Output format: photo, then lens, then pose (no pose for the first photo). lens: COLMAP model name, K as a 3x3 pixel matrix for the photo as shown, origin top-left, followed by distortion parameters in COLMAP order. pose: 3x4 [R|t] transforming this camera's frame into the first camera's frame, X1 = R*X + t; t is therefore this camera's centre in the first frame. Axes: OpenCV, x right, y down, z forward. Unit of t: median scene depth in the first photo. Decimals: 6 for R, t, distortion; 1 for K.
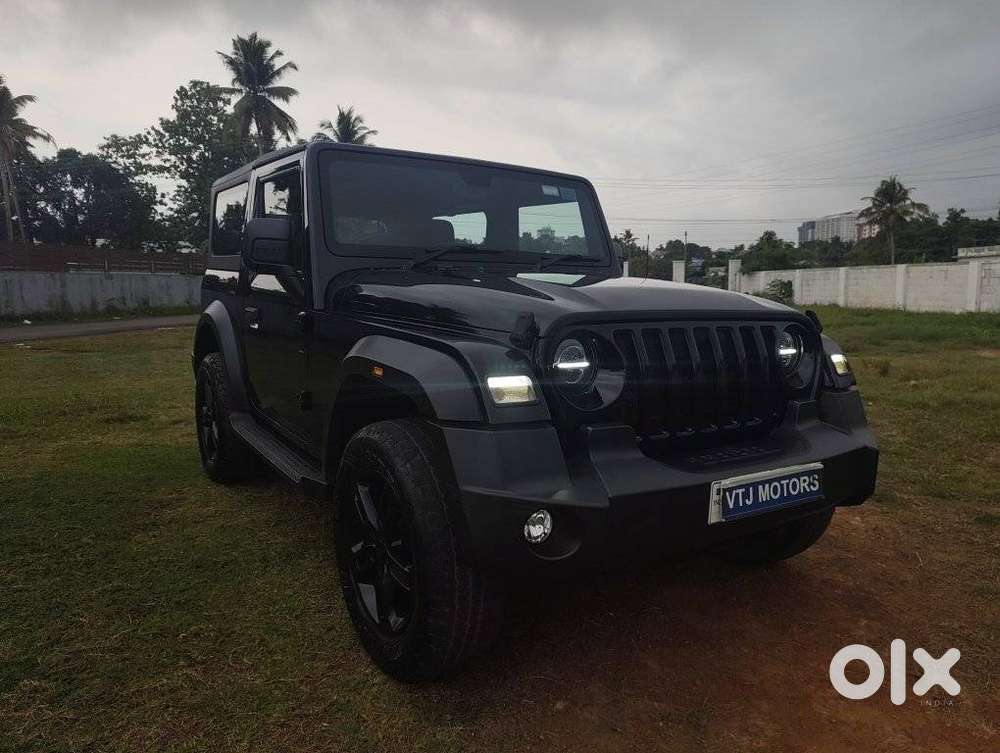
lens RADIAL K [[692.2, 0, 507.4], [0, 692.2, 372.9], [0, 0, 1]] dist [0.019584, -0.003009]
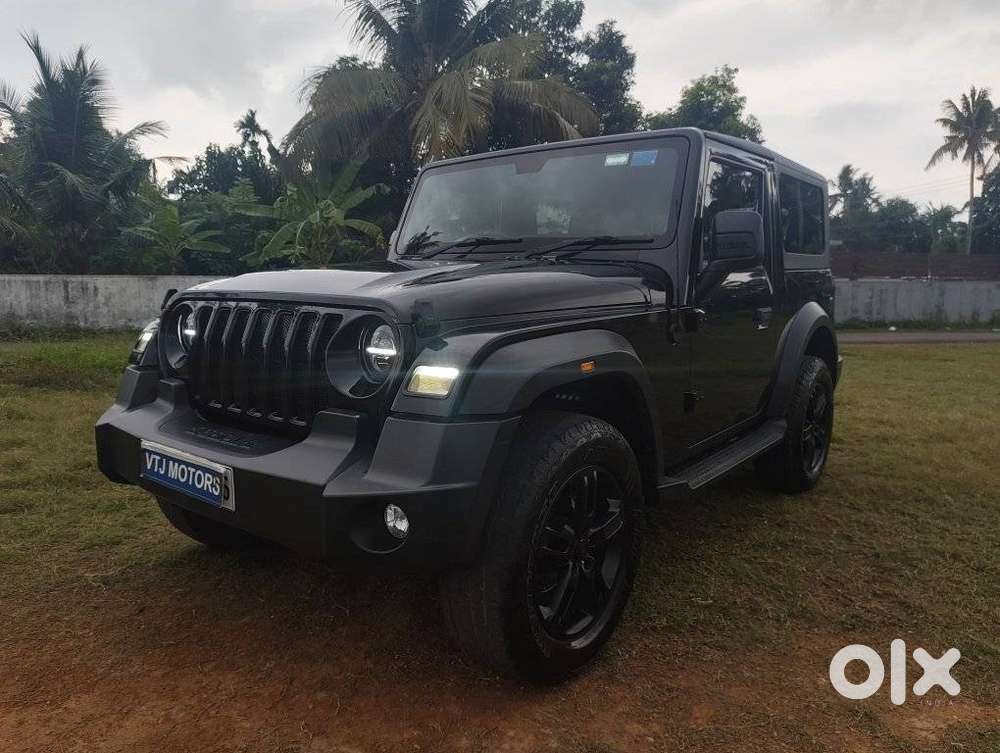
lens RADIAL K [[698.3, 0, 503.0], [0, 698.3, 374.0], [0, 0, 1]] dist [0.007722, 0.000268]
pose [[0.321773, 0.106806, -0.940773, 1.292460], [-0.121079, 0.990101, 0.070994, -0.084333], [0.939043, 0.091064, 0.331520, 0.970305]]
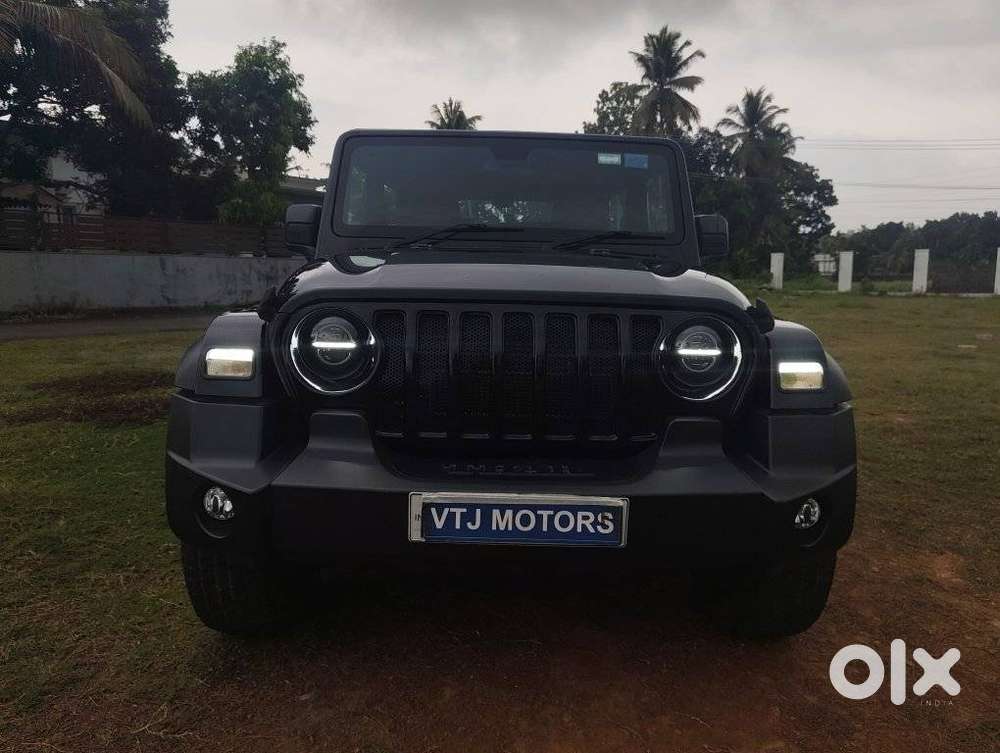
lens RADIAL K [[698.3, 0, 503.0], [0, 698.3, 374.0], [0, 0, 1]] dist [0.007722, 0.000268]
pose [[0.845259, 0.081163, -0.528157, 0.688544], [-0.073295, 0.996665, 0.035858, -0.020495], [0.529306, 0.008402, 0.848390, 0.280429]]
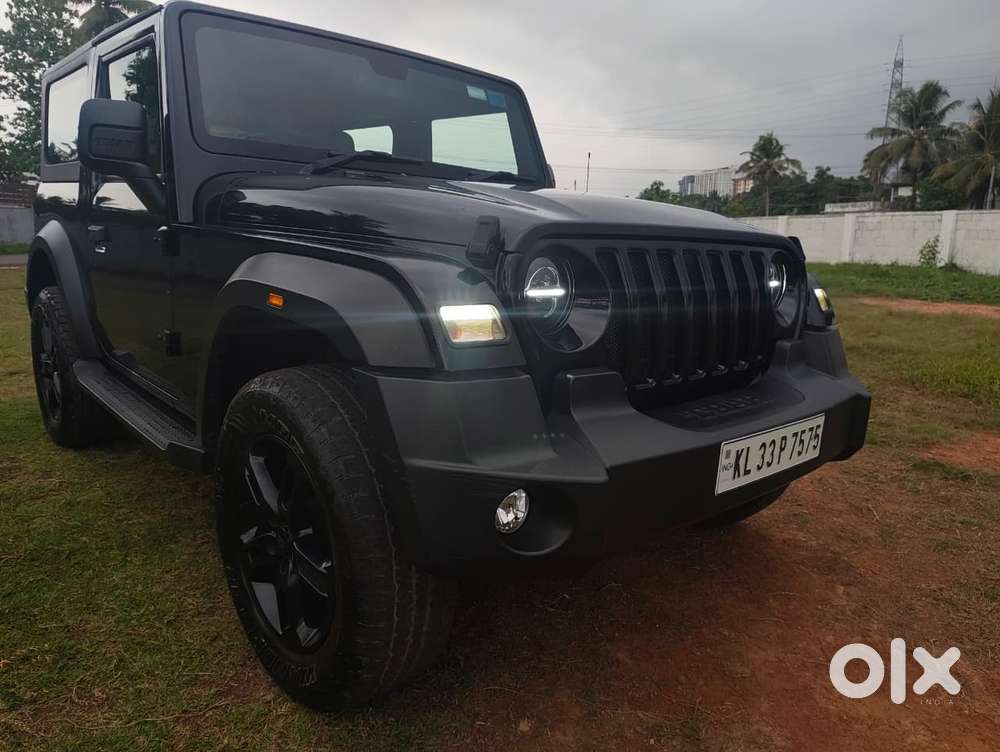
lens RADIAL K [[698.3, 0, 503.0], [0, 698.3, 373.5], [0, 0, 1]] dist [0.007722, 0.000268]
pose [[0.988583, -0.008330, 0.150444, -0.056793], [-0.002975, 0.997197, 0.074763, 0.017238], [-0.150645, -0.074357, 0.985788, 0.219548]]
